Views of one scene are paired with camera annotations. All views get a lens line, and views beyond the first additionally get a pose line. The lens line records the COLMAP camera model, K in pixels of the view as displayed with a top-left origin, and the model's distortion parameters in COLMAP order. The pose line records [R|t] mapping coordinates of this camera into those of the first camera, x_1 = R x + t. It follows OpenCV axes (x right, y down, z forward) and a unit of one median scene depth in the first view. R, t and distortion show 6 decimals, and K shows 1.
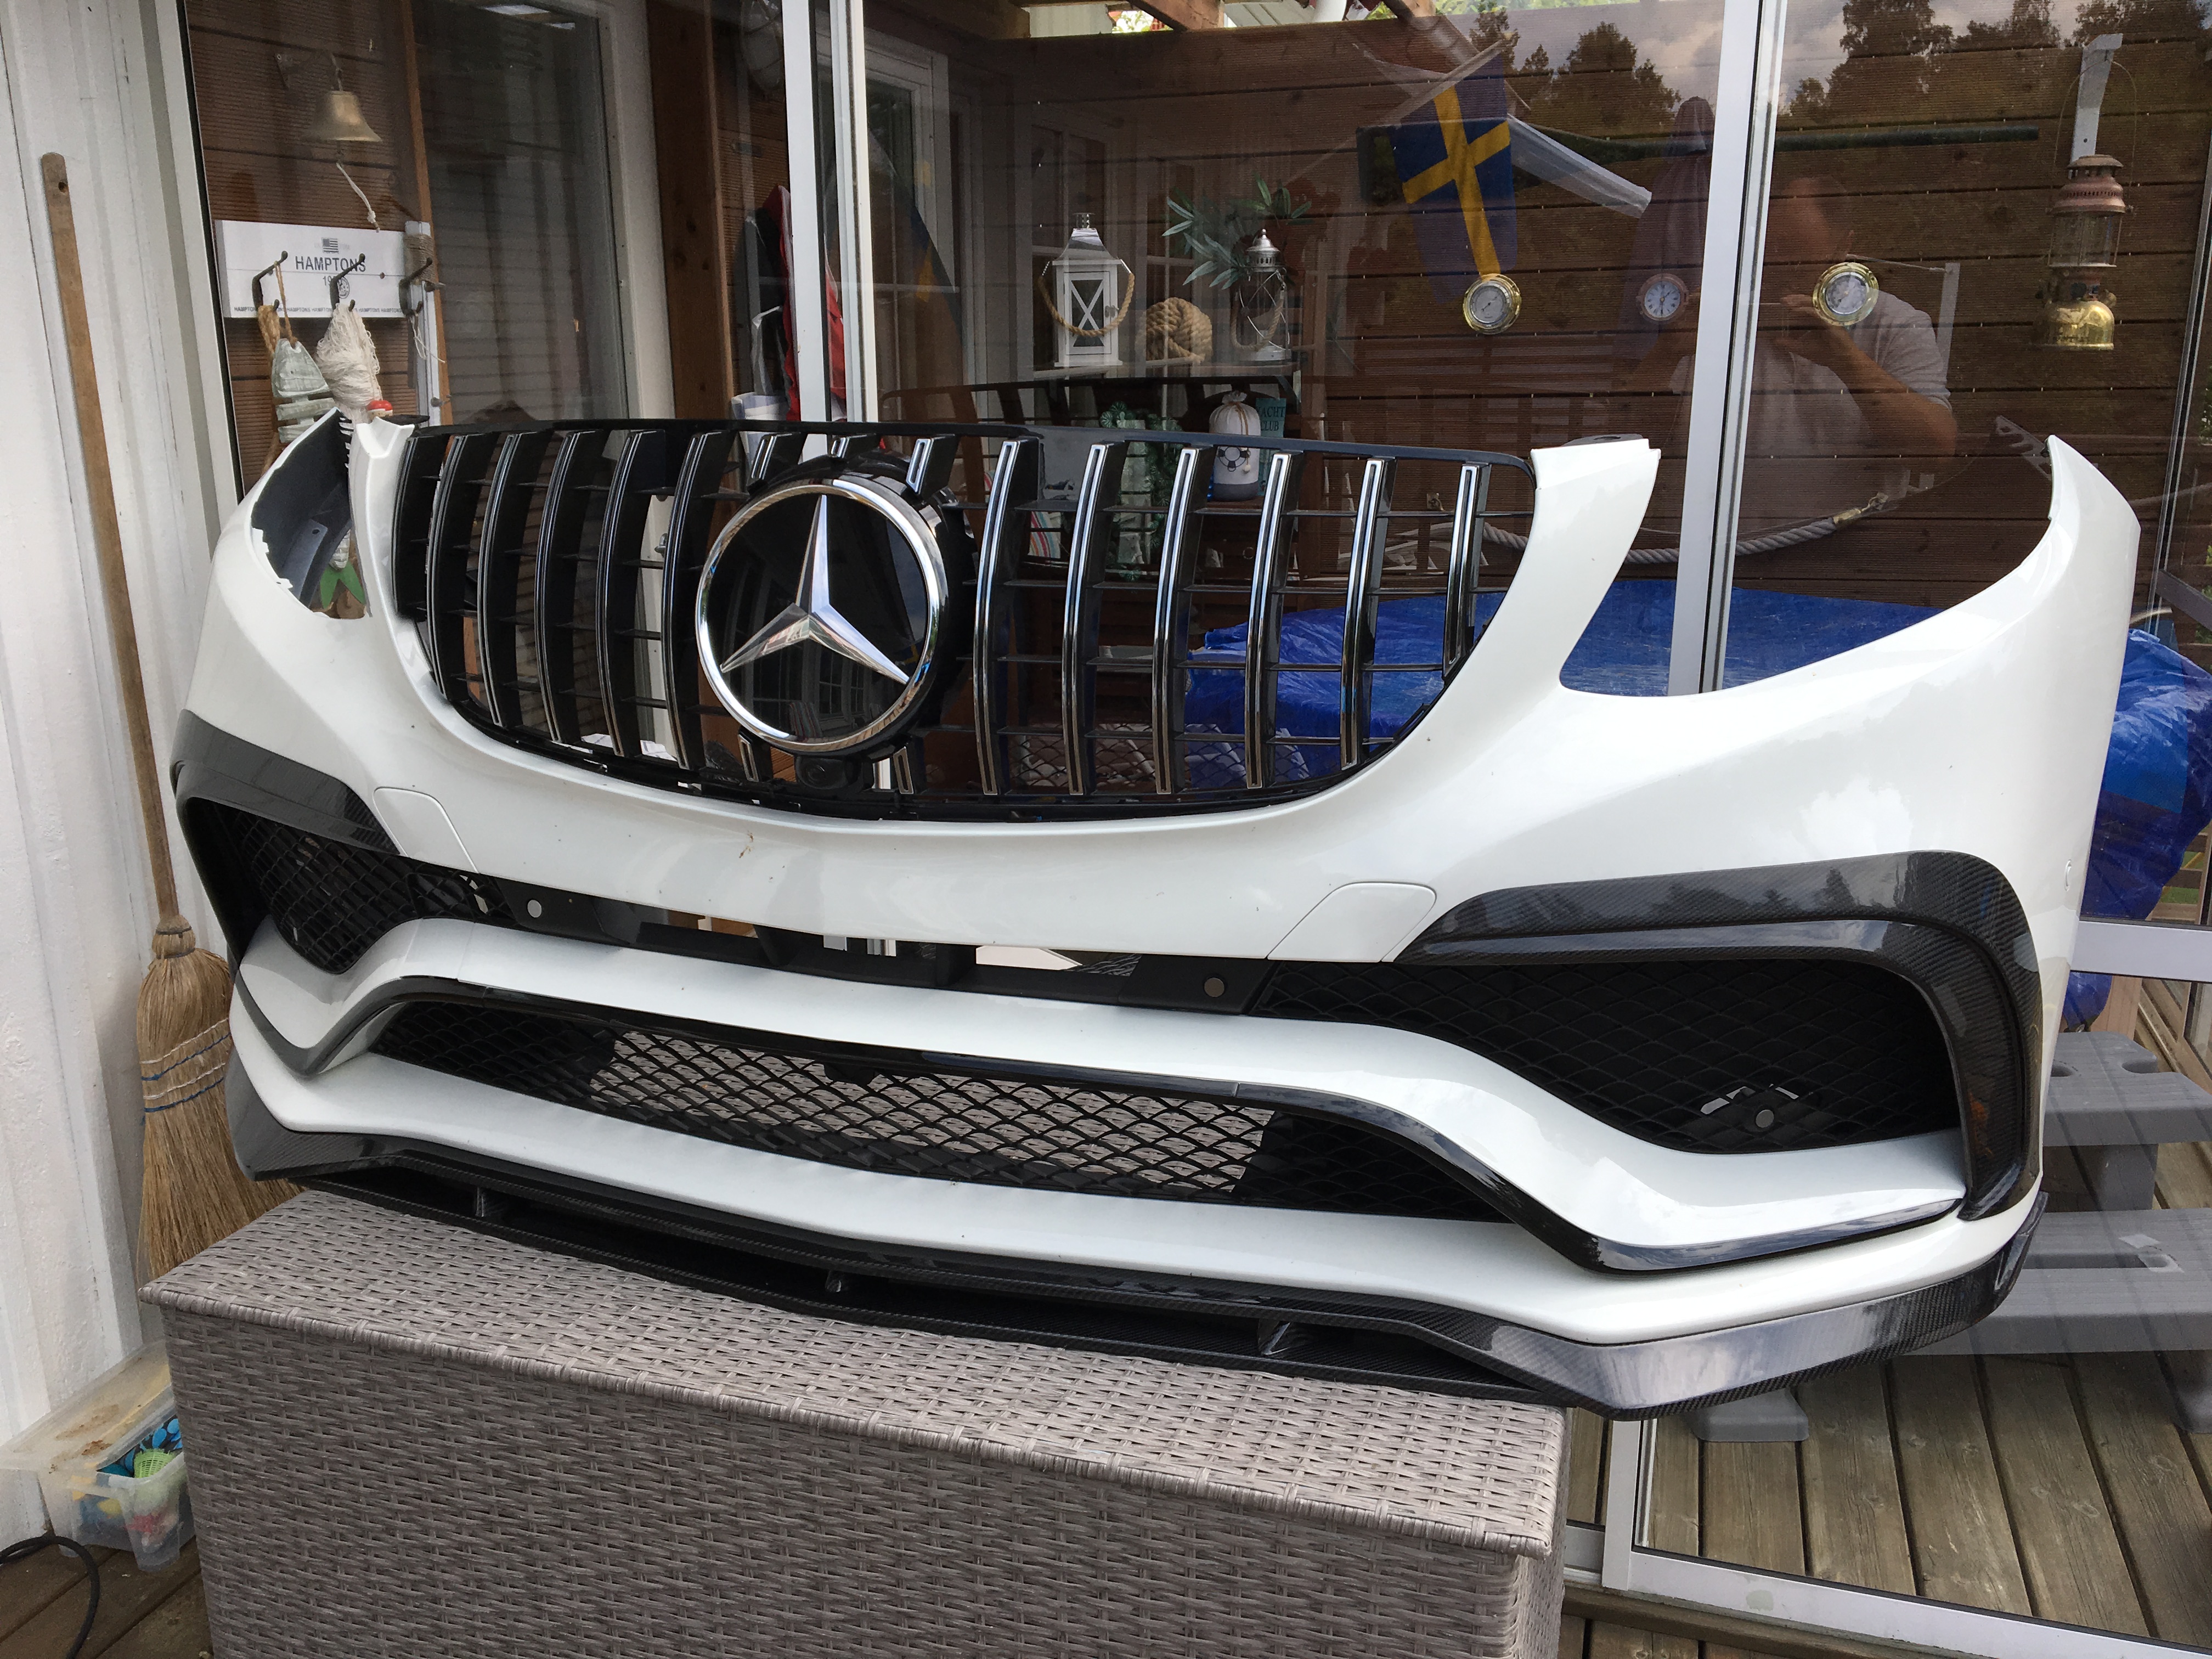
lens RADIAL K [[1873.5, 0, 1105.5], [0, 1873.5, 848.6], [0, 0, 1]] dist [0.088486, -0.137836]
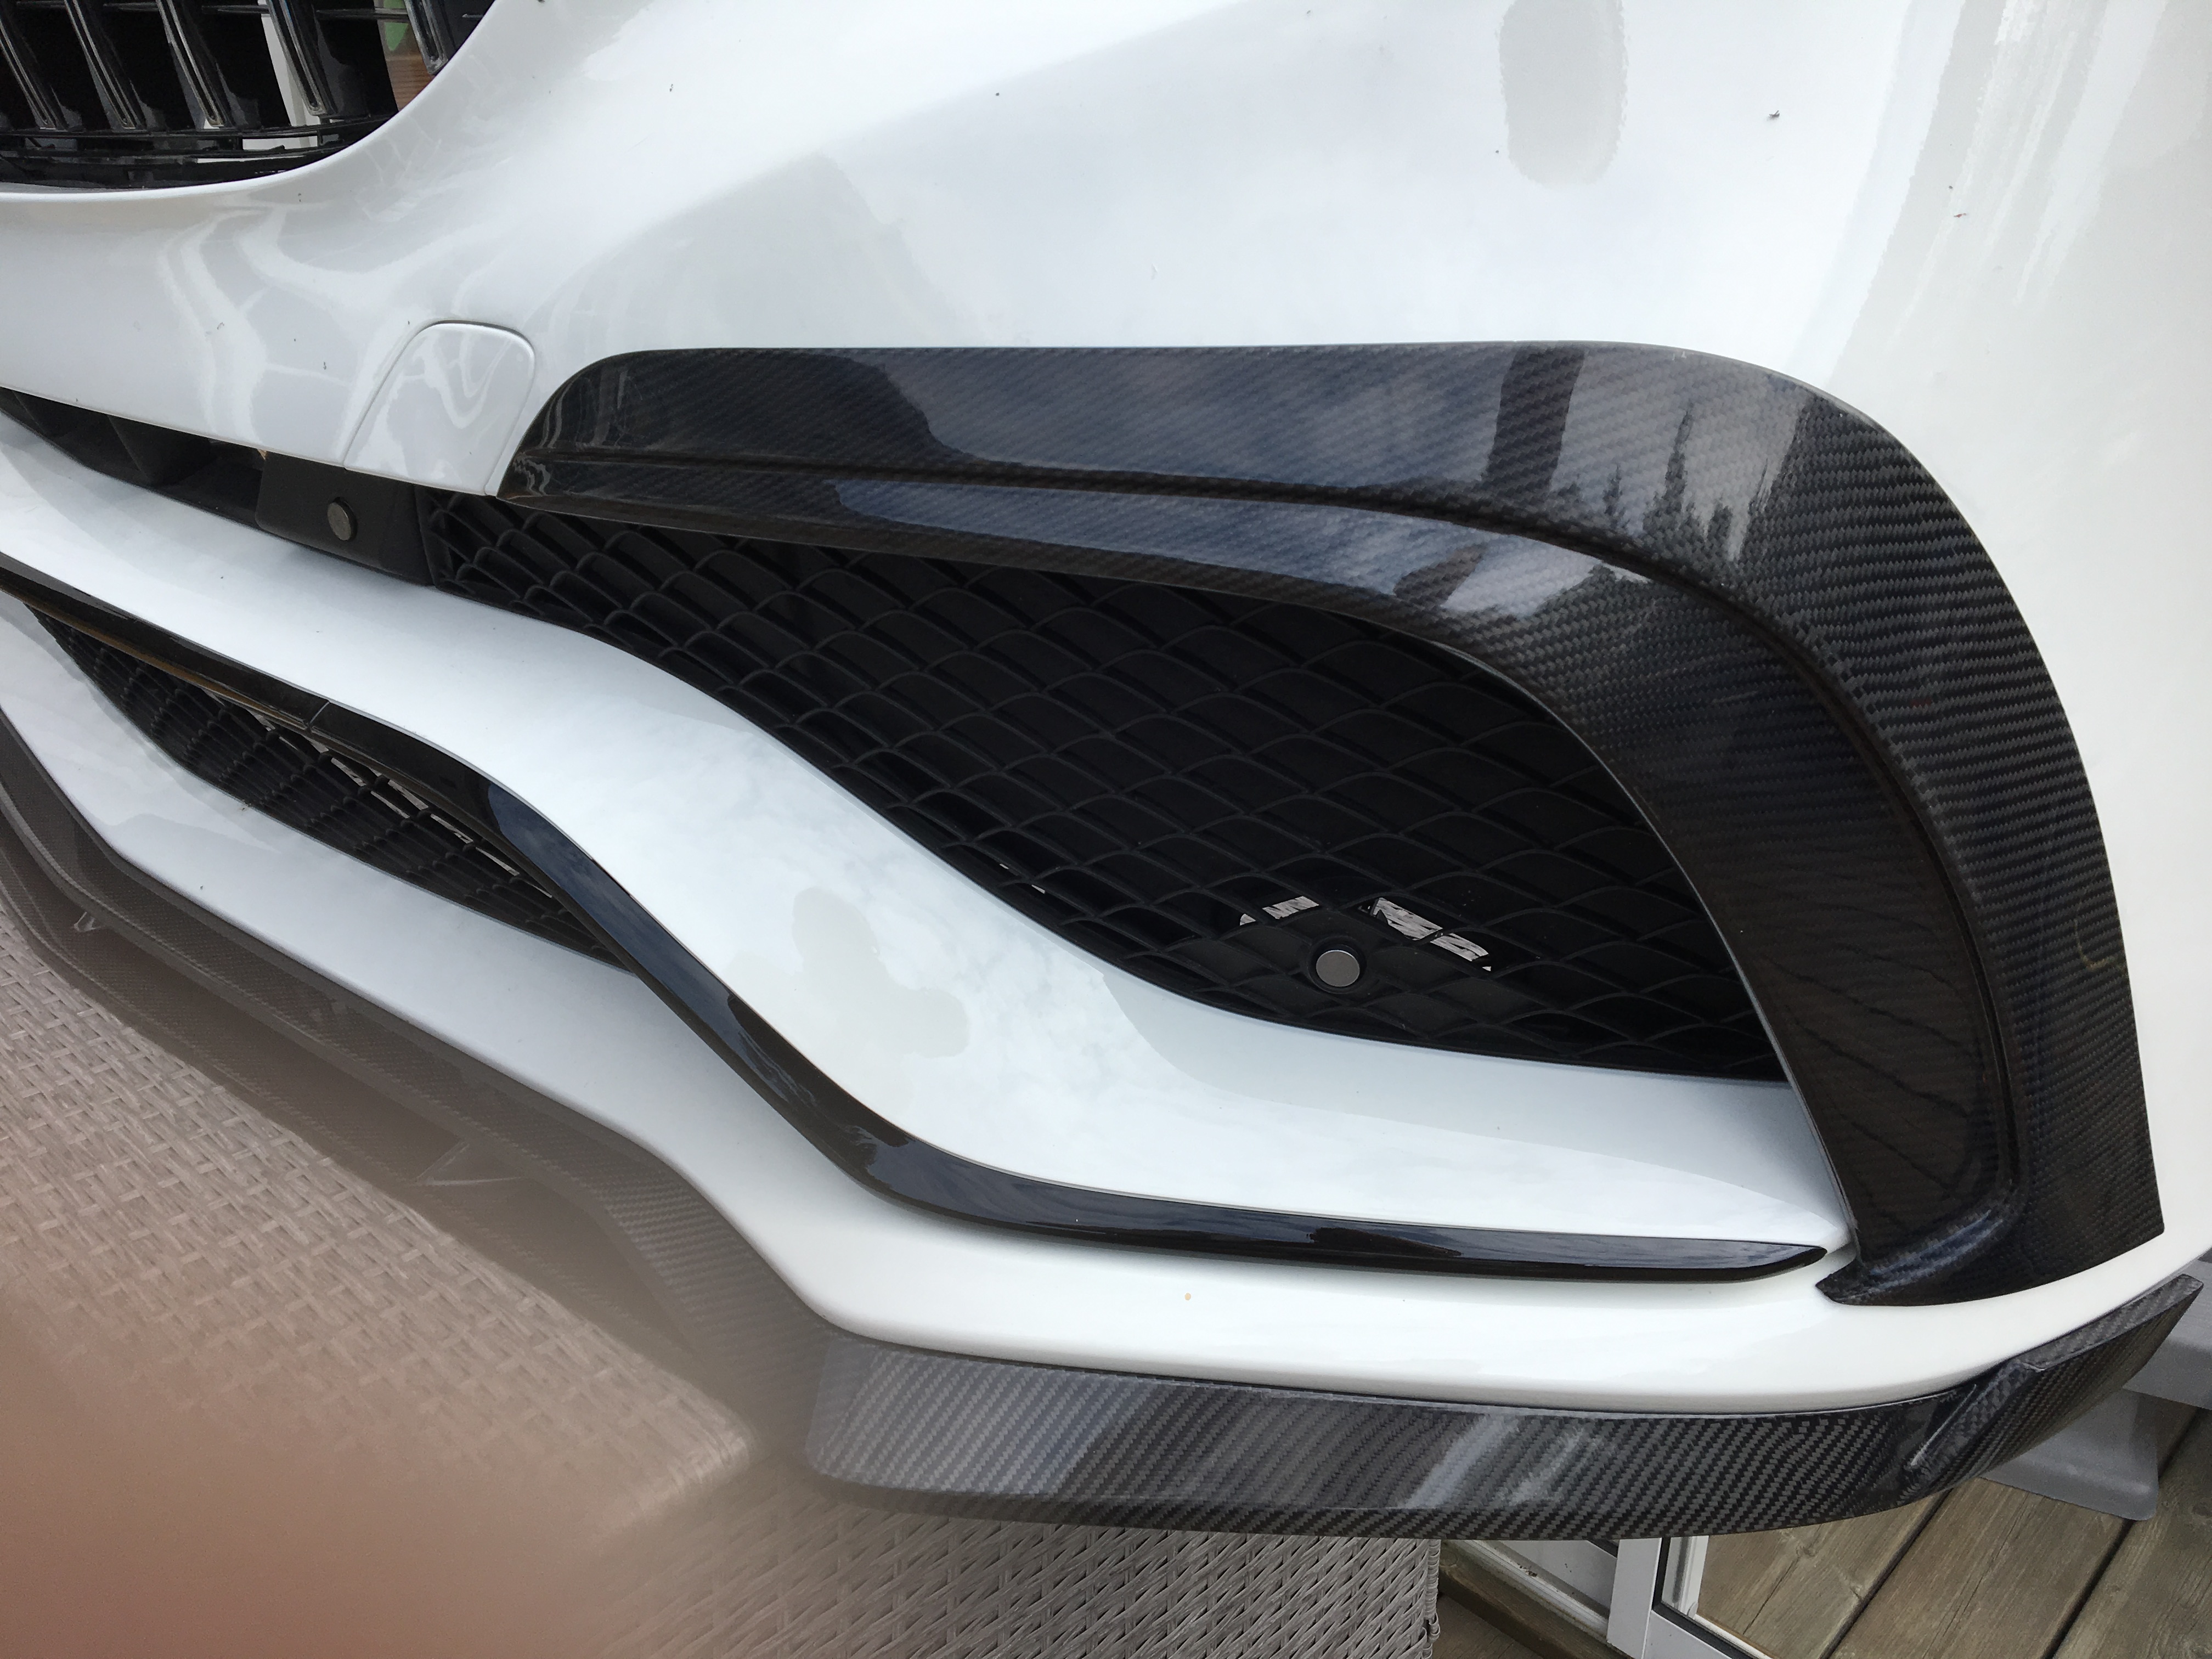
lens RADIAL K [[1873.5, 0, 1105.5], [0, 1873.5, 848.6], [0, 0, 1]] dist [0.088486, -0.137836]
pose [[0.881152, 0.185867, -0.434770, 0.474952], [-0.101981, 0.972564, 0.209093, 0.027779], [0.461705, -0.139904, 0.875931, 0.571878]]
